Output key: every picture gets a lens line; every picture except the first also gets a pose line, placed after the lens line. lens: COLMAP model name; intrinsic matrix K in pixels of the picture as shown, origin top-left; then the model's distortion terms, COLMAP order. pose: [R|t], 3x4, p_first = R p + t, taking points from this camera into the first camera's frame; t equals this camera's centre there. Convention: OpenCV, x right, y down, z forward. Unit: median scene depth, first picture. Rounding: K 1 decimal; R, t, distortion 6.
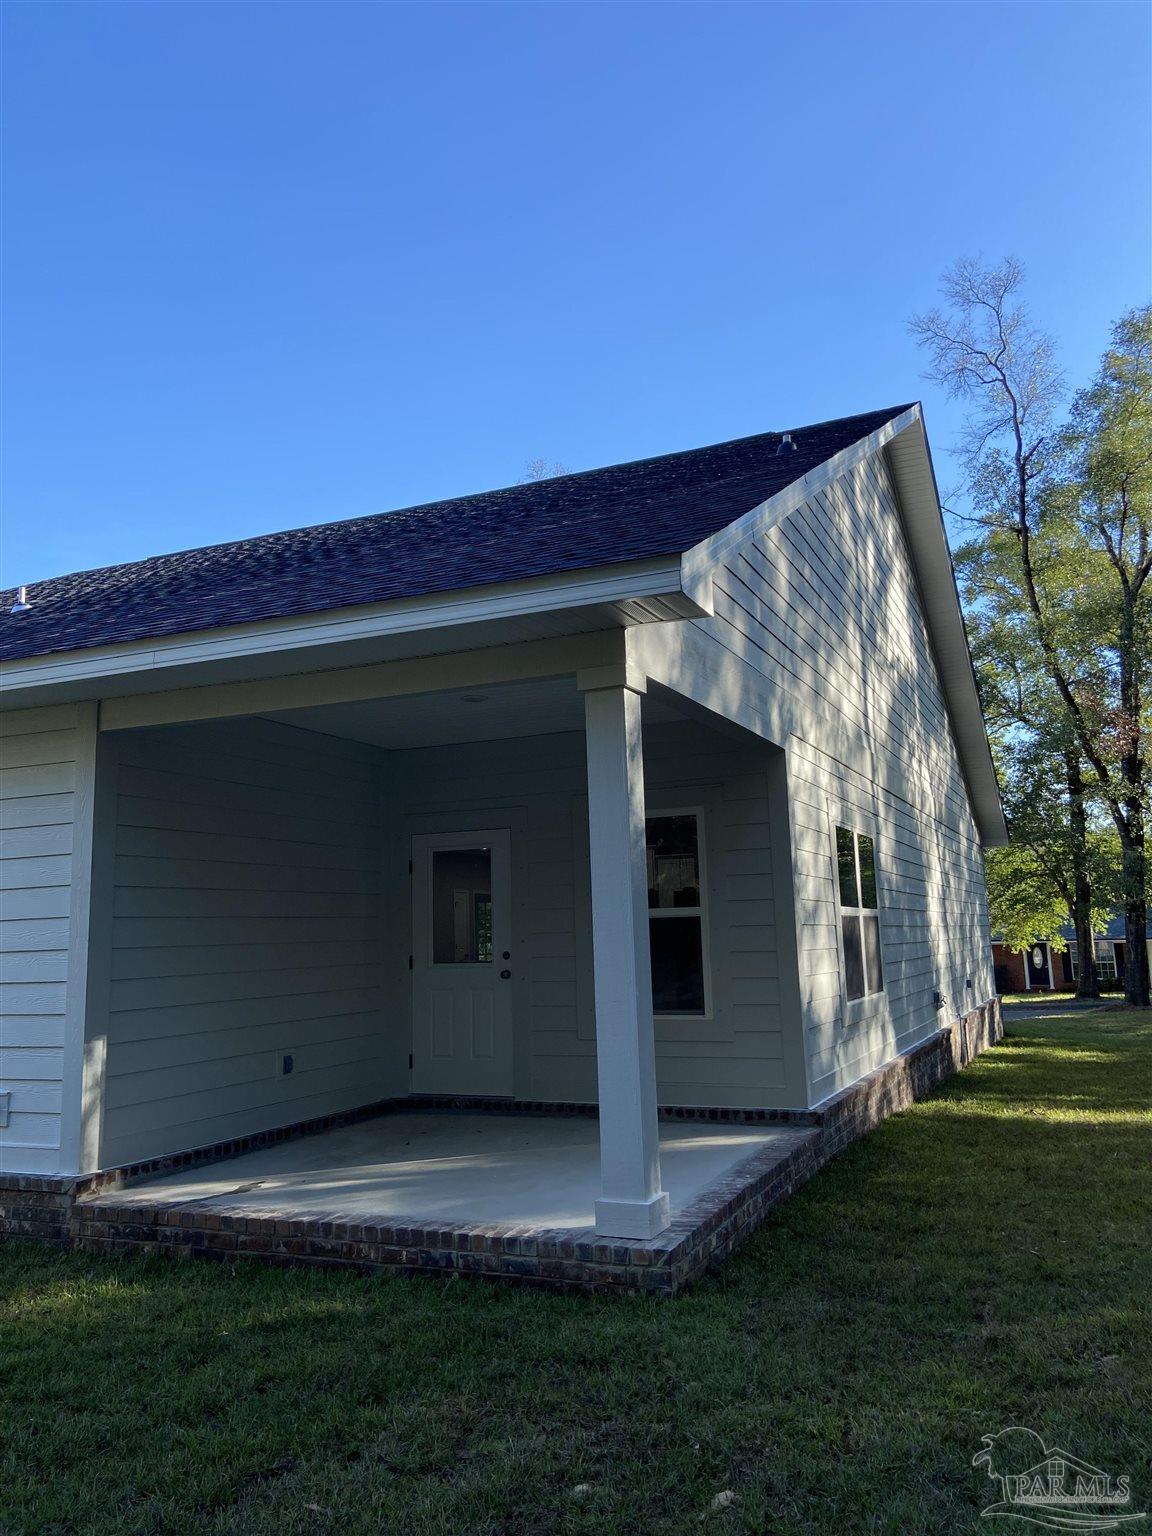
lens RADIAL K [[1163.6, 0, 581.3], [0, 1163.6, 752.3], [0, 0, 1]] dist [0.104302, -0.006015]
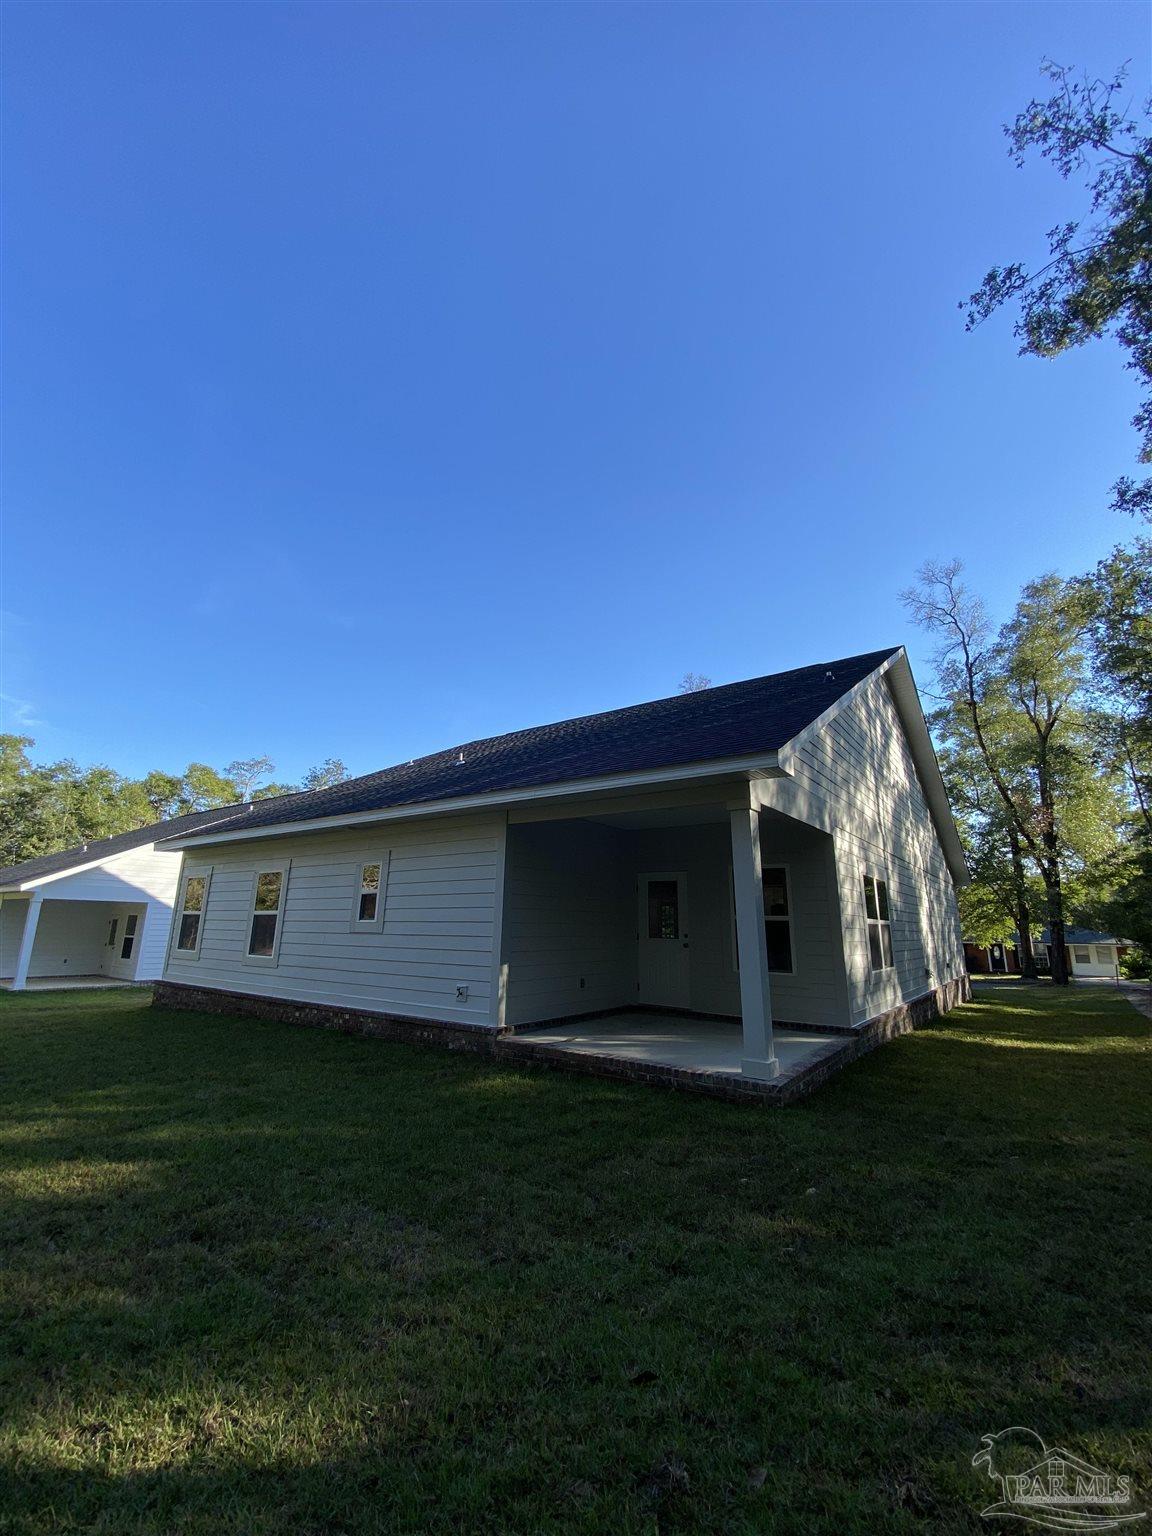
lens RADIAL K [[625.1, 0, 576.0], [0, 625.1, 768.0], [0, 0, 1]] dist [0.036764, -0.025346]
pose [[0.977321, -0.009444, -0.211550, -0.018008], [-0.009114, 0.996204, -0.086575, -0.018148], [0.211565, 0.086540, 0.973525, -0.101905]]
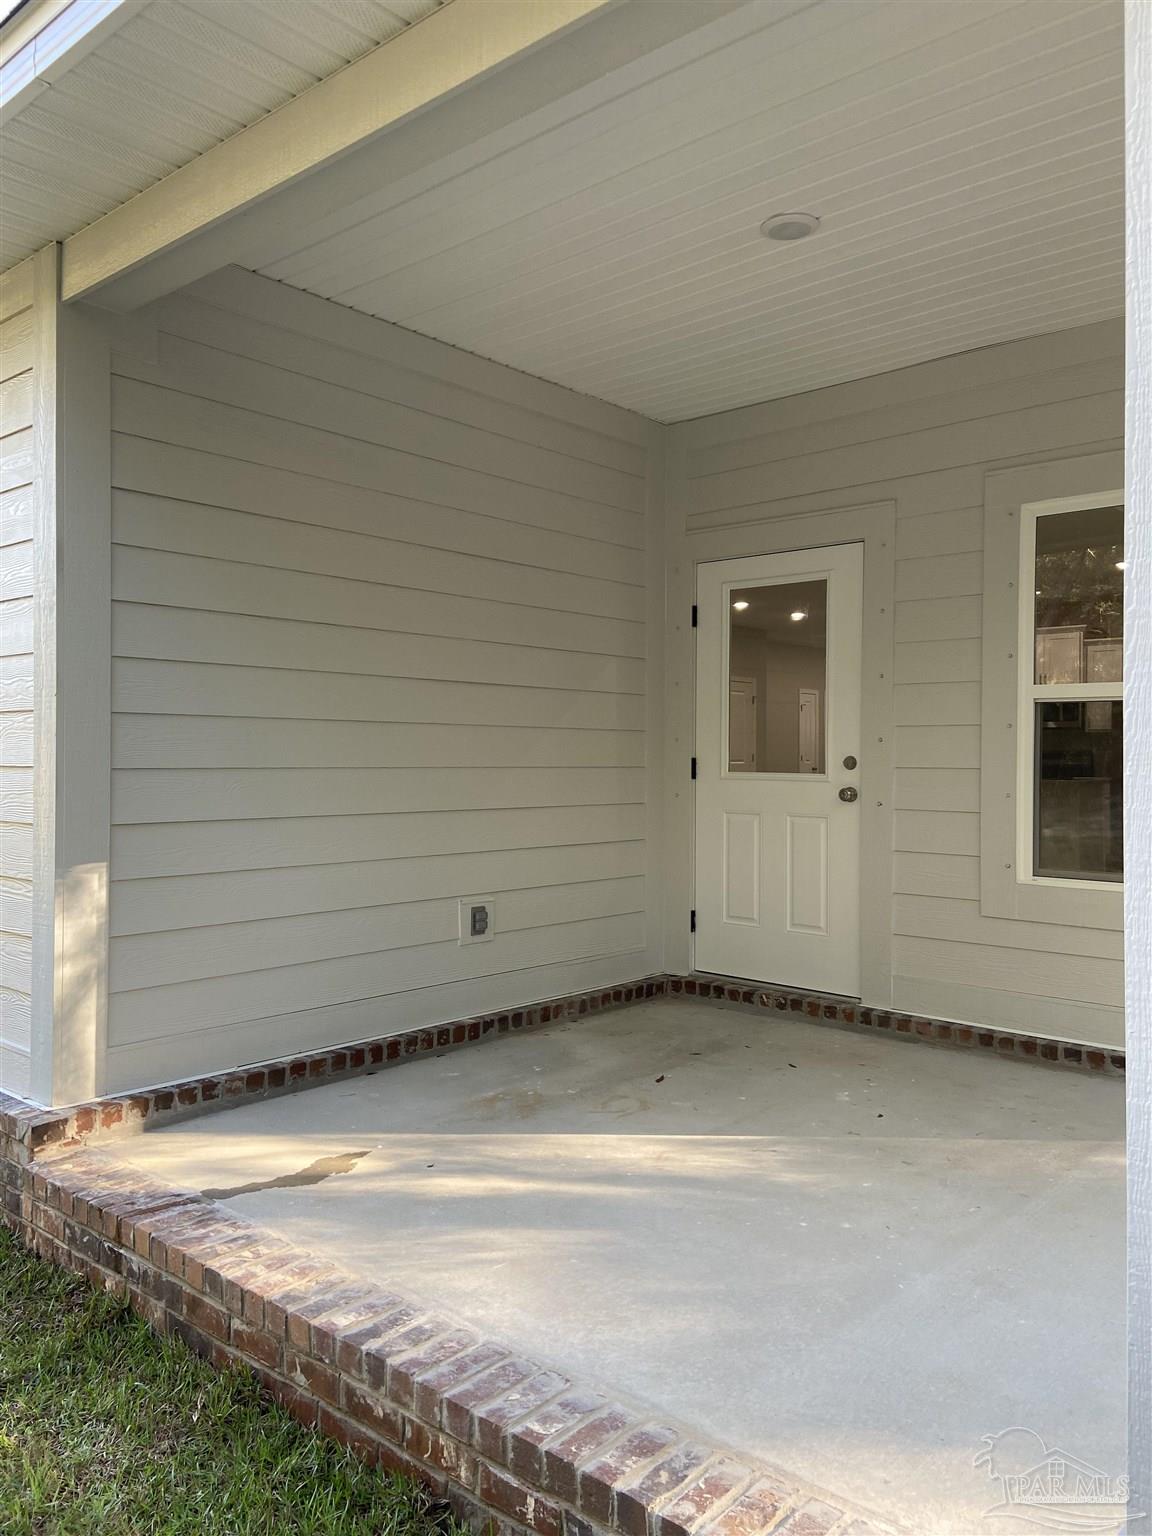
lens RADIAL K [[1163.6, 0, 581.3], [0, 1163.6, 752.3], [0, 0, 1]] dist [0.104302, -0.006015]
pose [[0.952046, 0.032498, -0.304224, -0.014275], [0.015897, 0.987745, 0.155262, 0.074195], [0.305541, -0.152653, 0.939863, 0.400812]]
